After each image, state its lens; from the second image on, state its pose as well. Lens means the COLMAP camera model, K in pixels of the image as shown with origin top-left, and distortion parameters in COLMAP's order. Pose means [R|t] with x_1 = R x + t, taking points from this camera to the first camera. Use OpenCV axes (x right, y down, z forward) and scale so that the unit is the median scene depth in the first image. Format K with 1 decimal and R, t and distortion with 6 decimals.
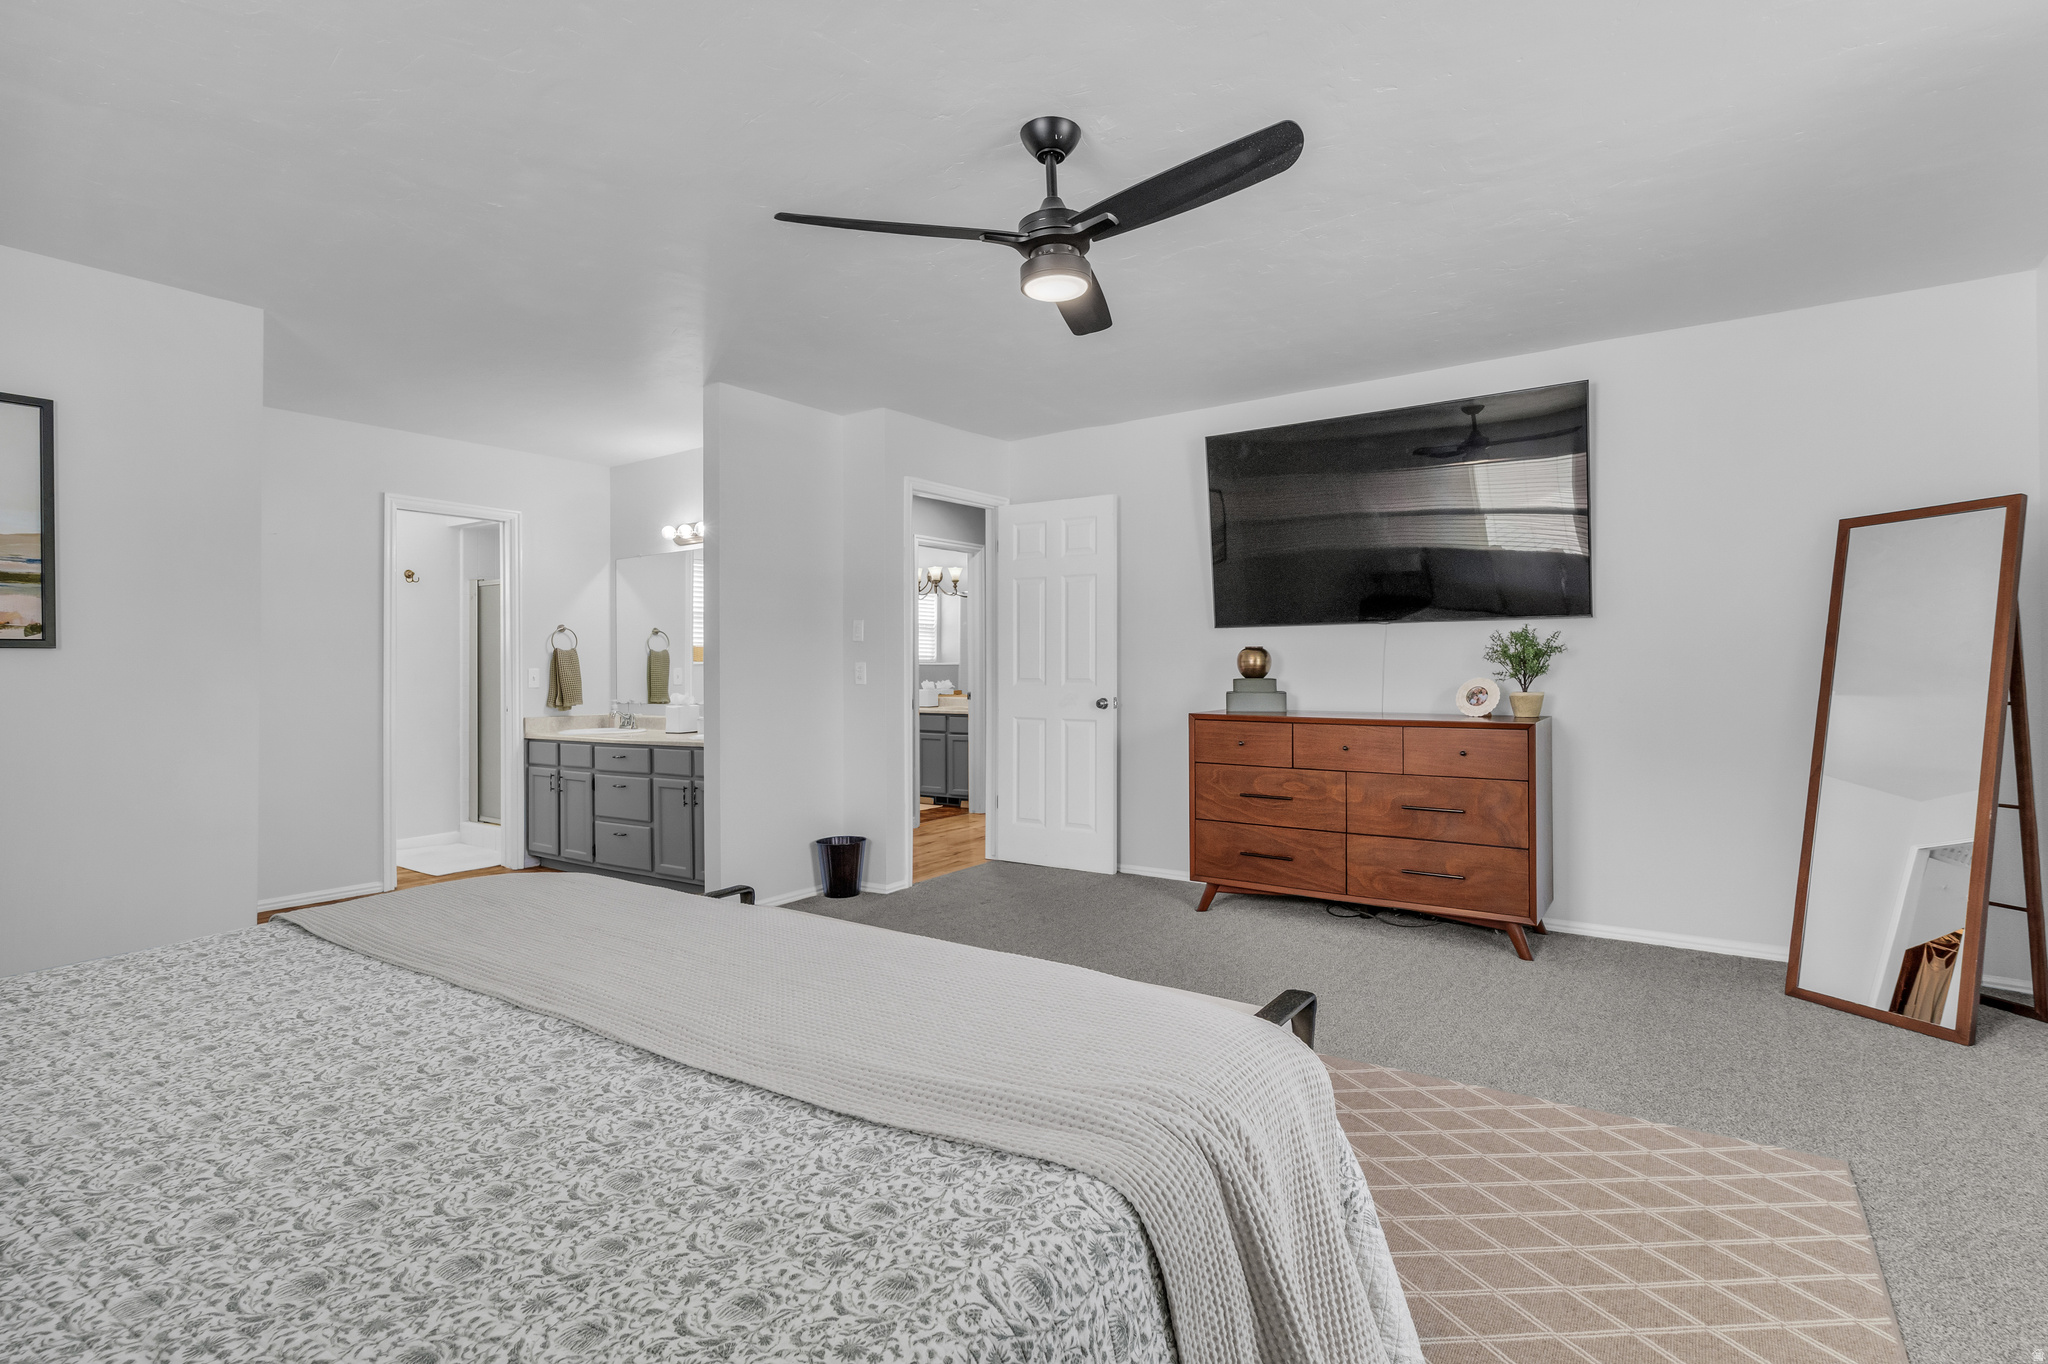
lens RADIAL K [[995.0, 0, 1042.6], [0, 995.0, 681.3], [0, 0, 1]] dist [-0.000775, -0.000050]
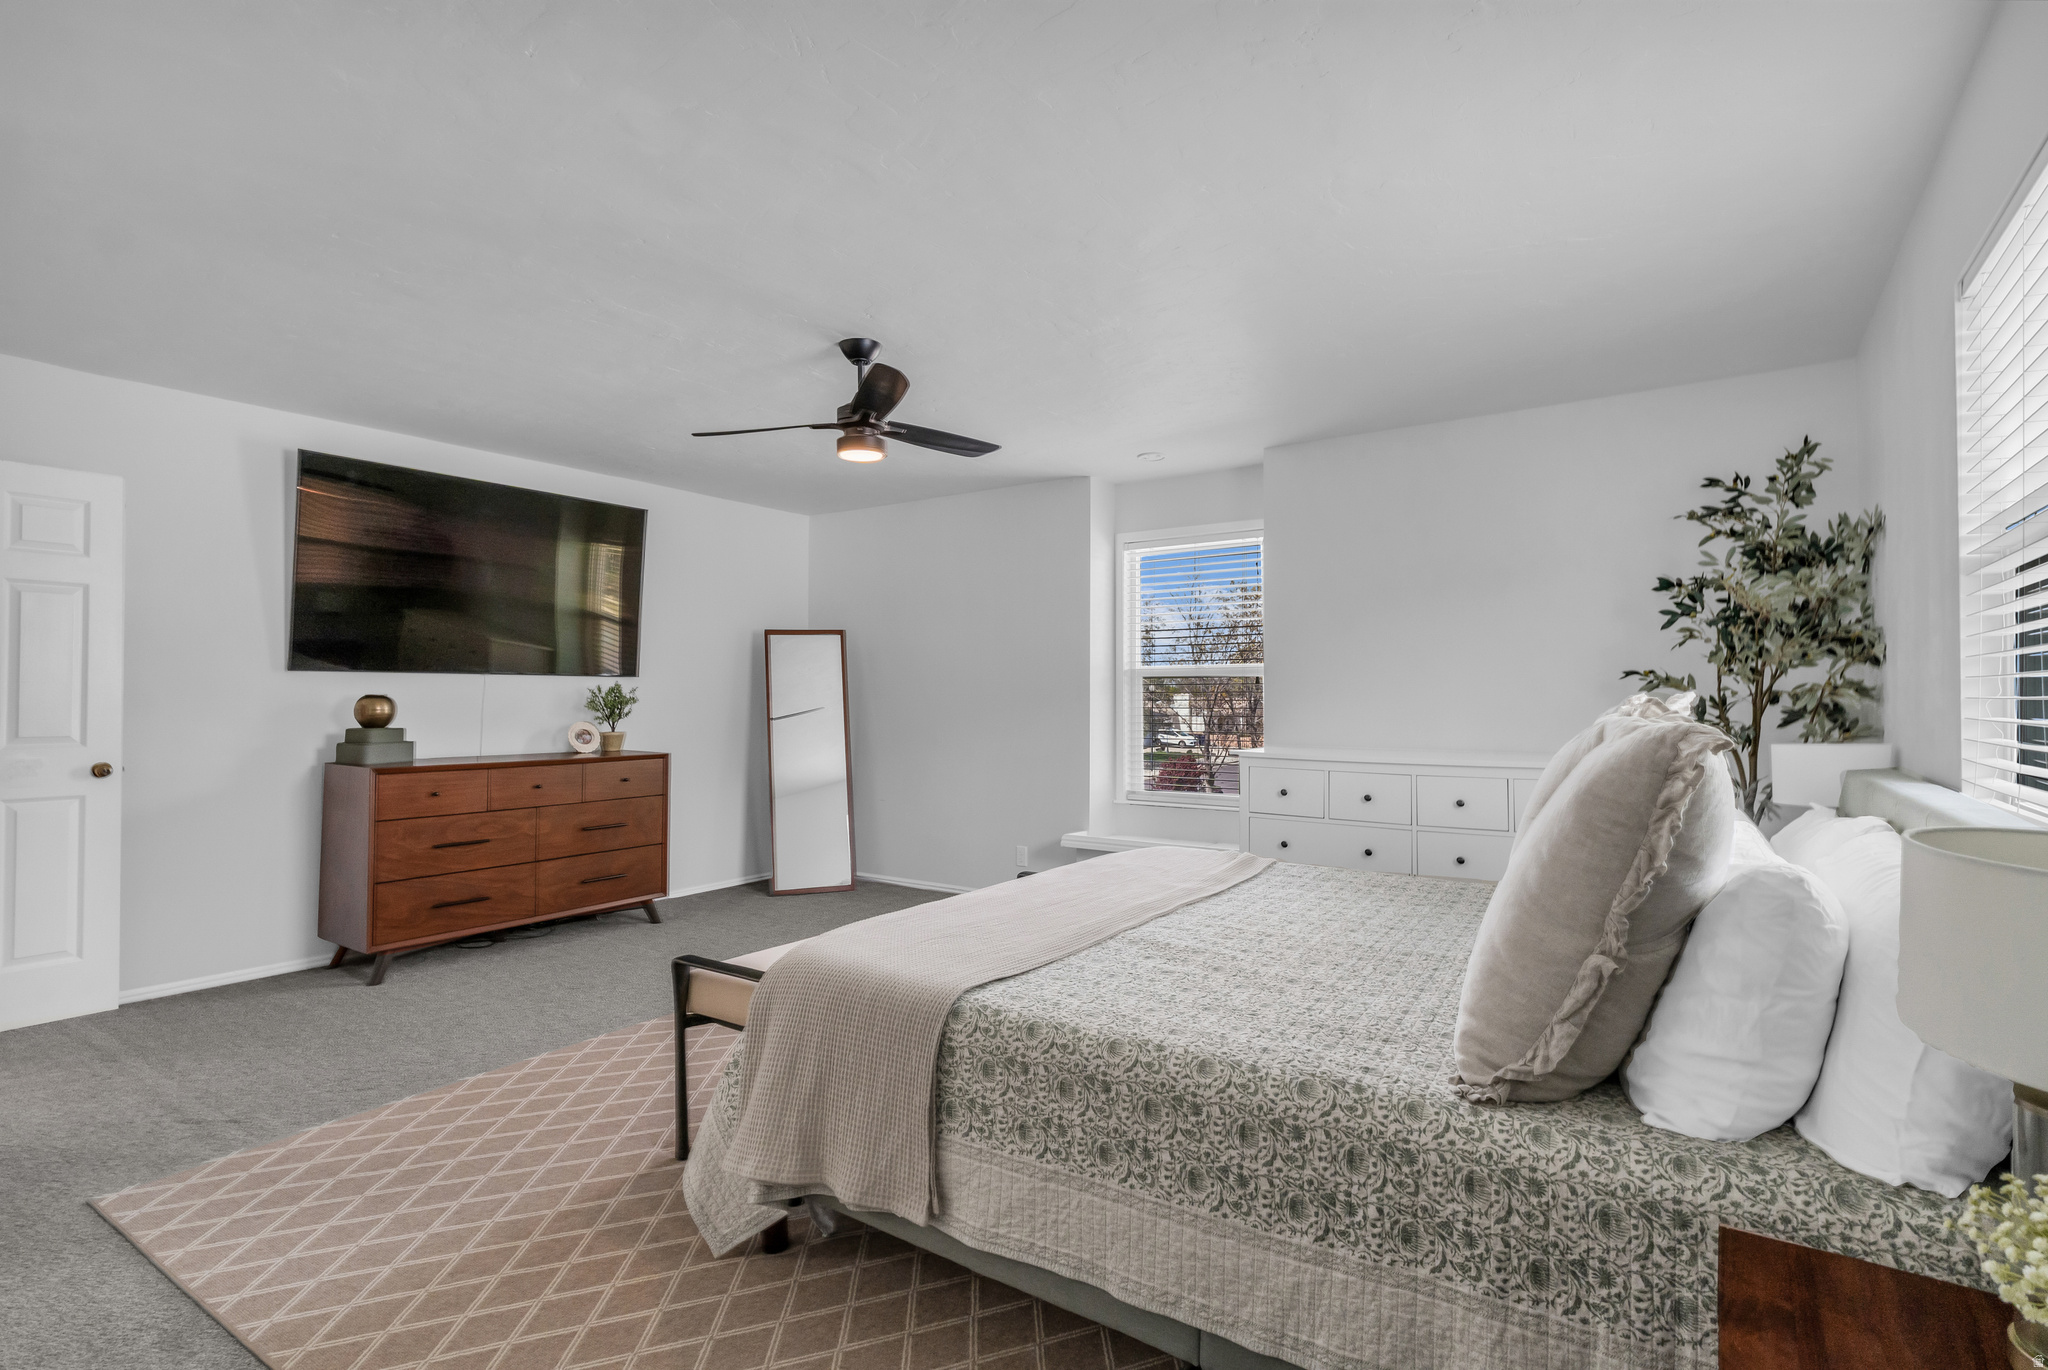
lens RADIAL K [[995.0, 0, 1042.6], [0, 995.0, 684.3], [0, 0, 1]] dist [-0.000775, -0.000050]
pose [[-0.010306, 0.011961, 0.999875, -0.809827], [0.008521, 0.999893, -0.011874, -0.030117], [-0.999911, 0.008398, -0.010407, 0.420201]]
